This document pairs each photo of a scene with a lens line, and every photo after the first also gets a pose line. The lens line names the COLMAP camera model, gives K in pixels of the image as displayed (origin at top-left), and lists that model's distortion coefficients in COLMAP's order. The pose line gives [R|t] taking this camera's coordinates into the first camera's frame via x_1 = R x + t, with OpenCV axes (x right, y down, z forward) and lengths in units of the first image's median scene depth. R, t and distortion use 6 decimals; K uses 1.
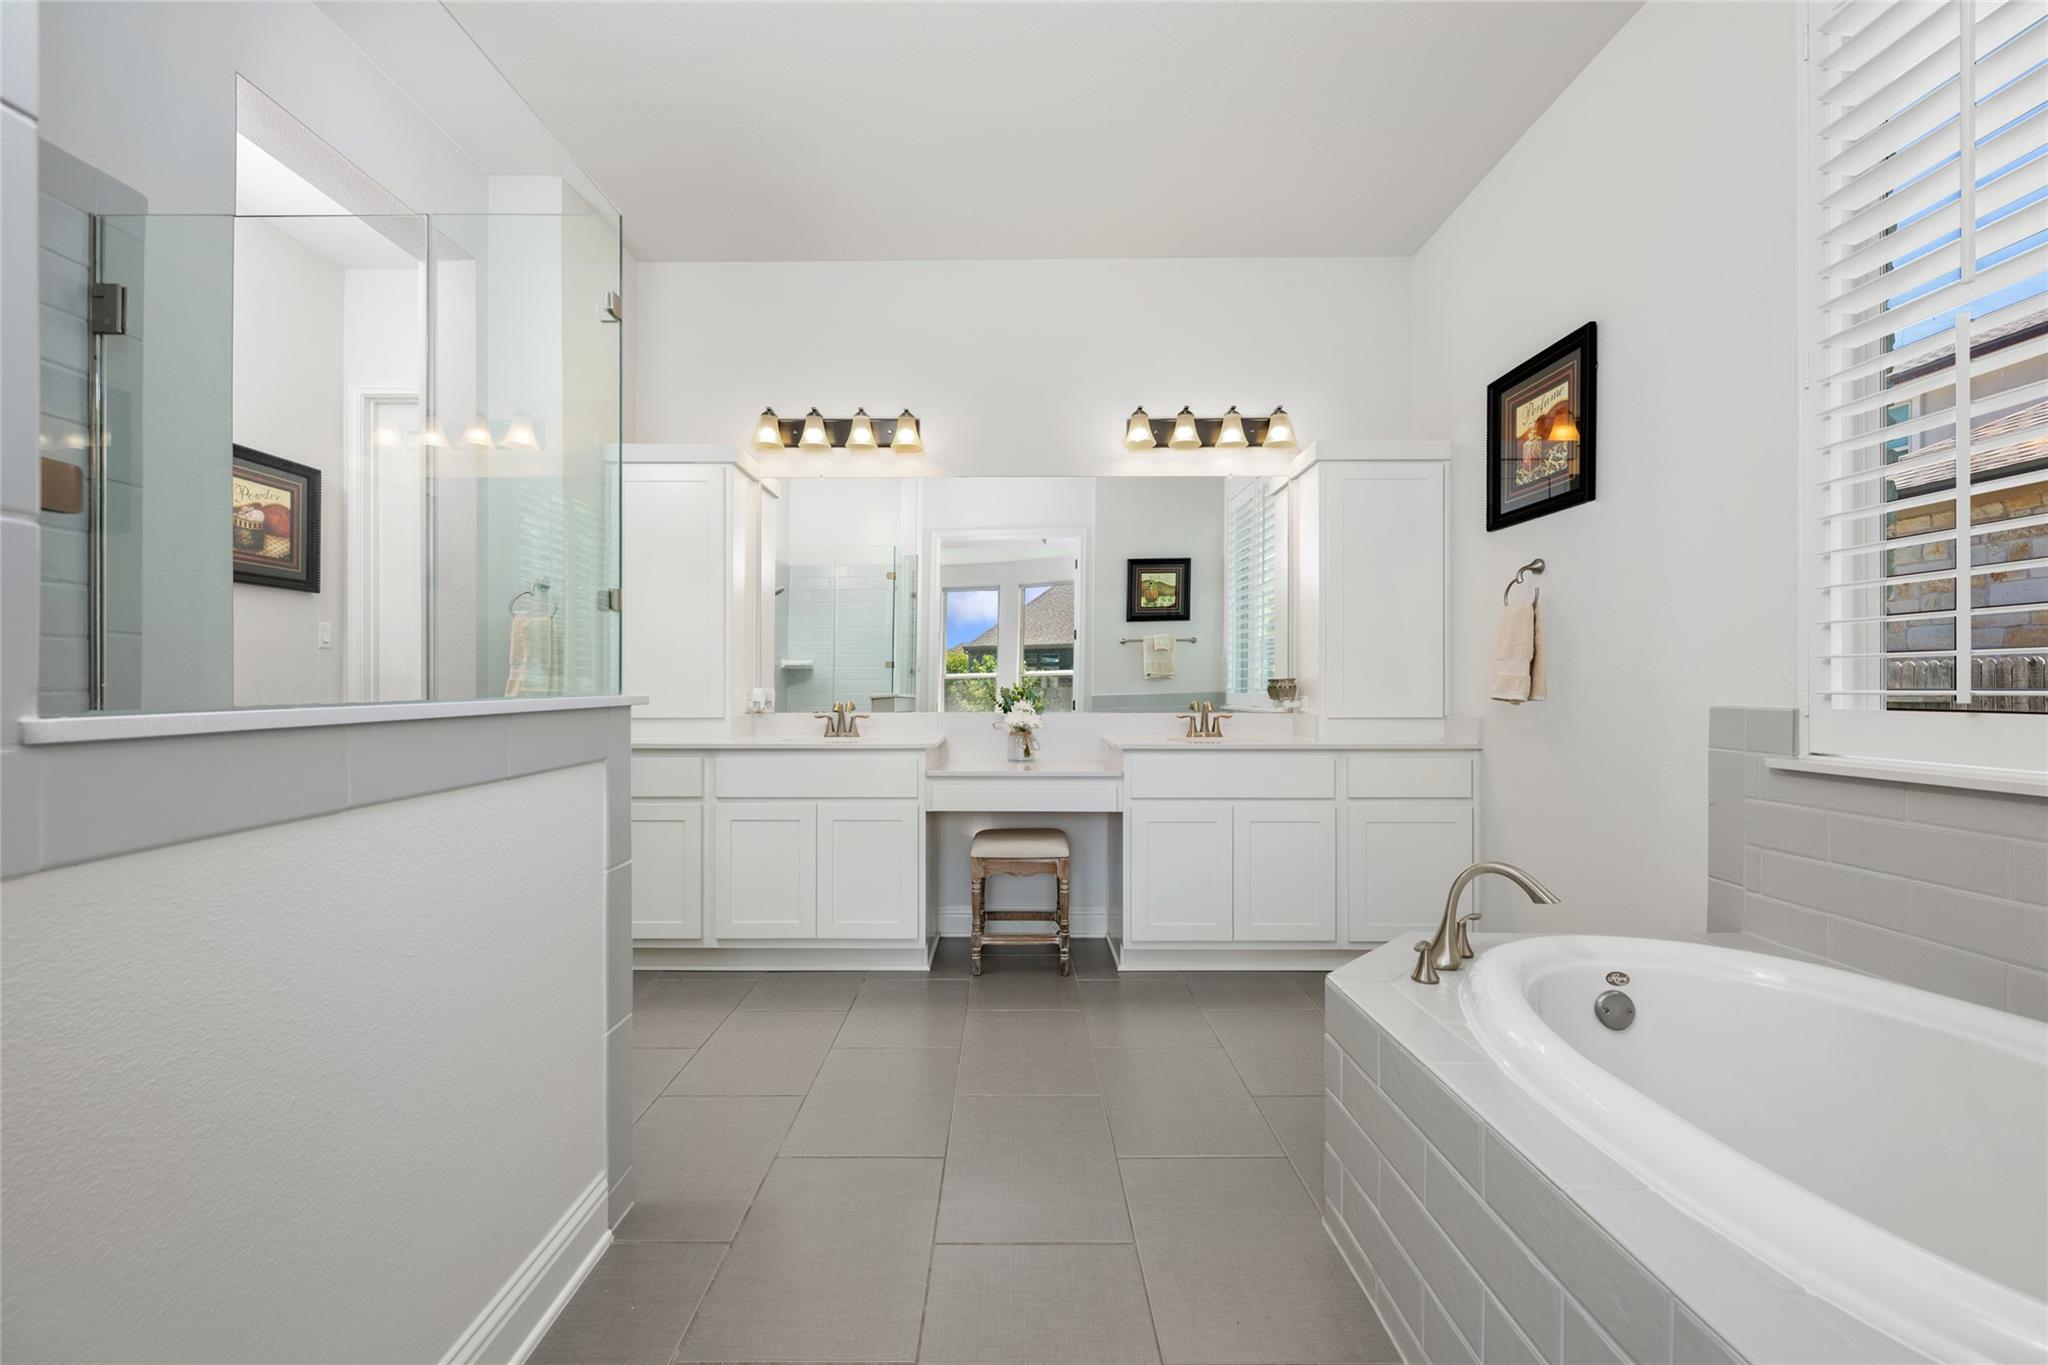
lens RADIAL K [[816.6, 0, 1025.1], [0, 816.6, 691.0], [0, 0, 1]] dist [-0.000962, -0.000518]
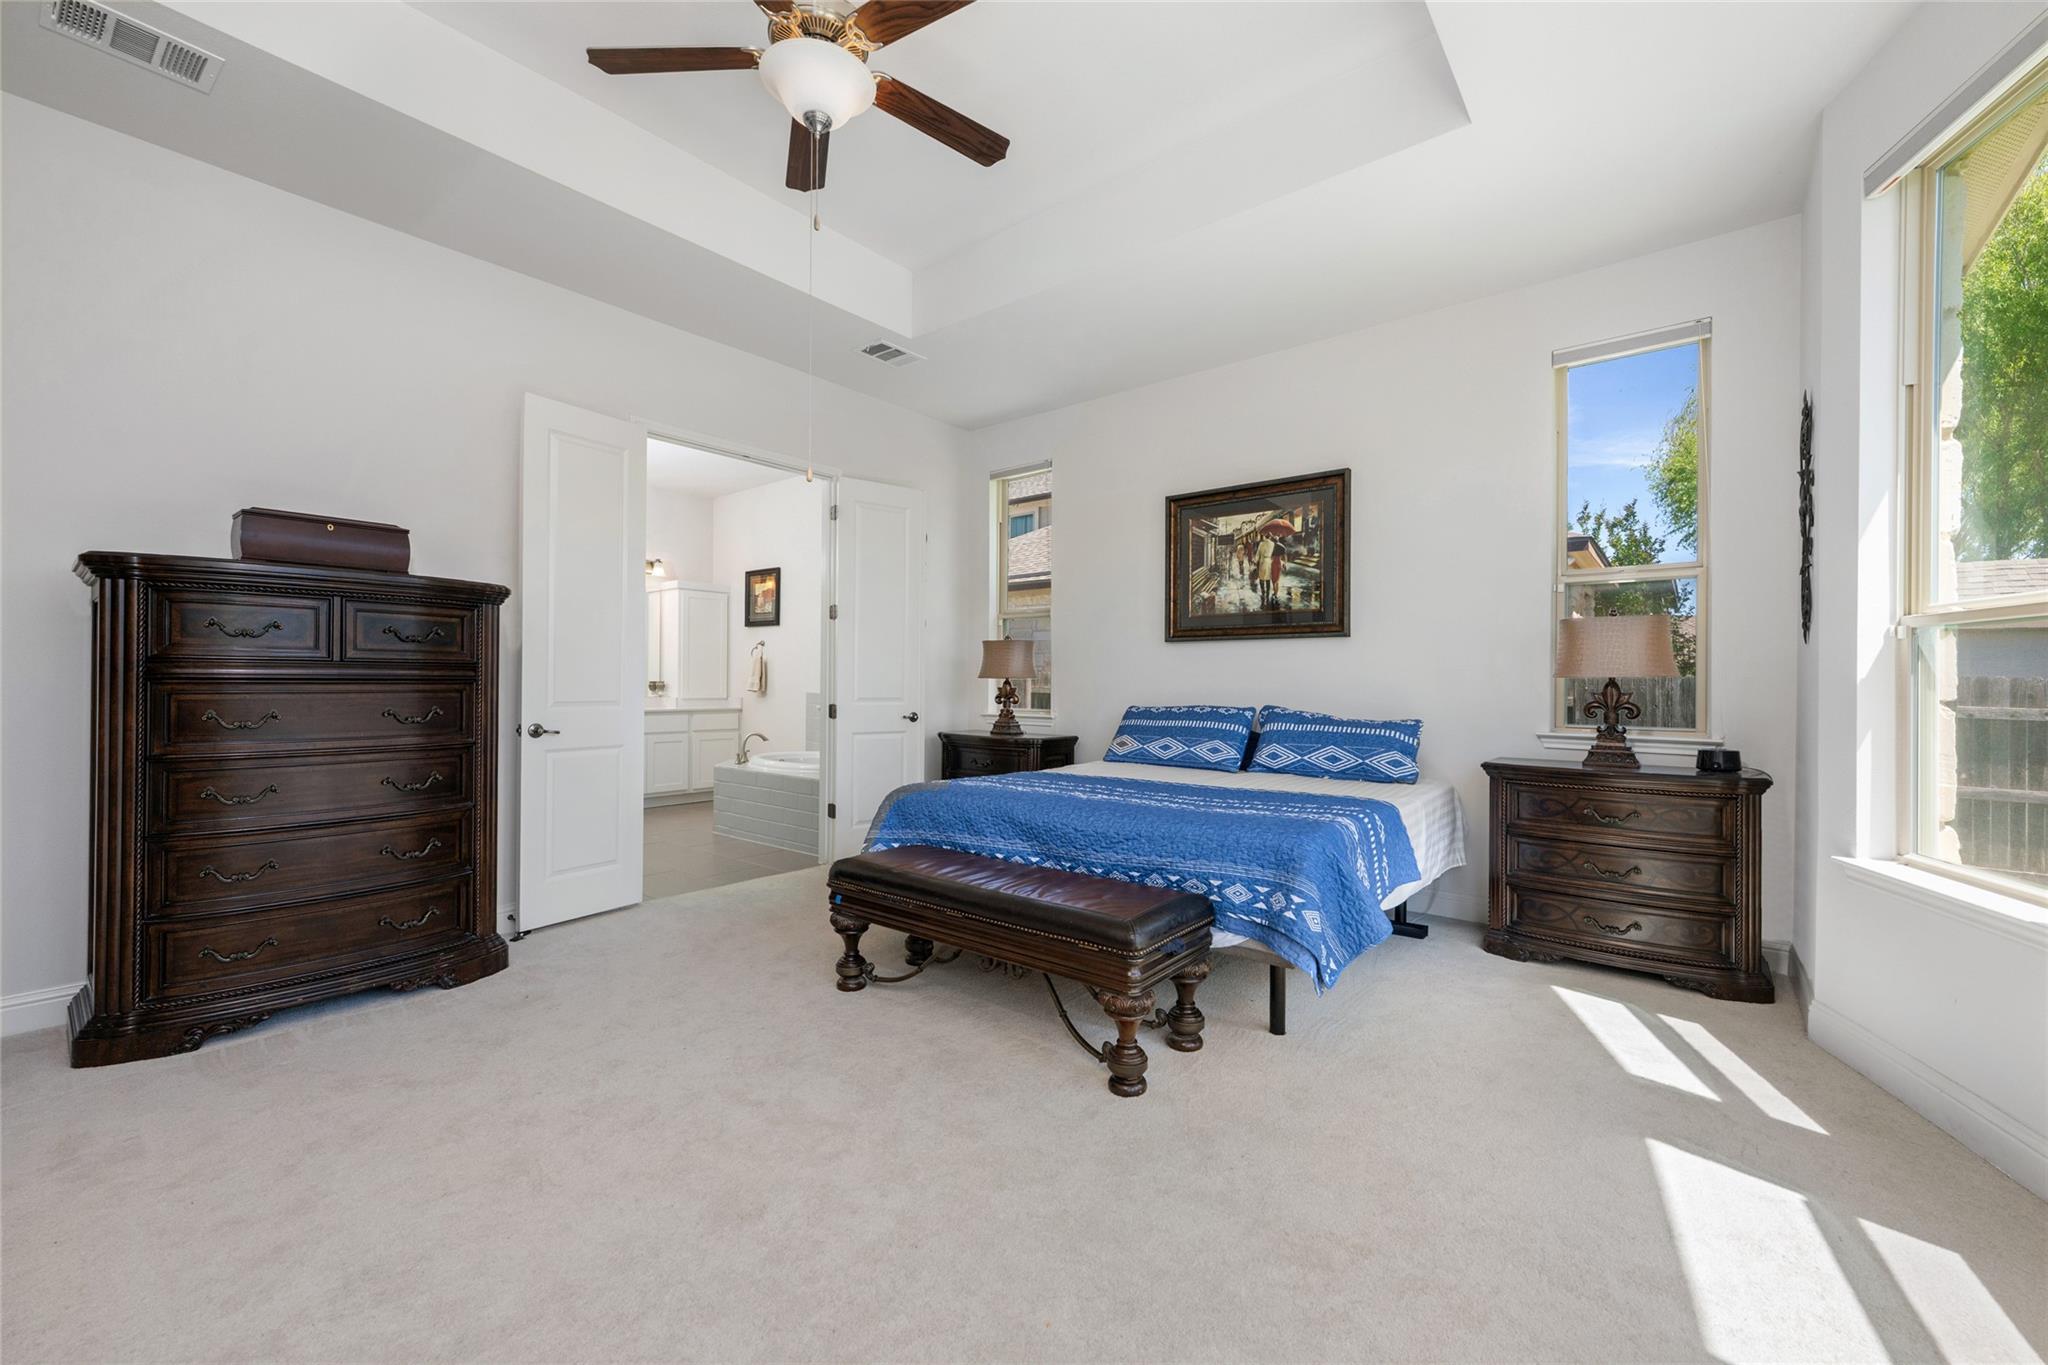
lens RADIAL K [[816.6, 0, 1021.1], [0, 816.6, 681.2], [0, 0, 1]] dist [-0.000962, -0.000518]
pose [[0.635482, 0.003515, 0.772108, -0.957898], [-0.003025, 0.999993, -0.002063, -0.018105], [-0.772110, -0.001025, 0.635488, -1.446794]]
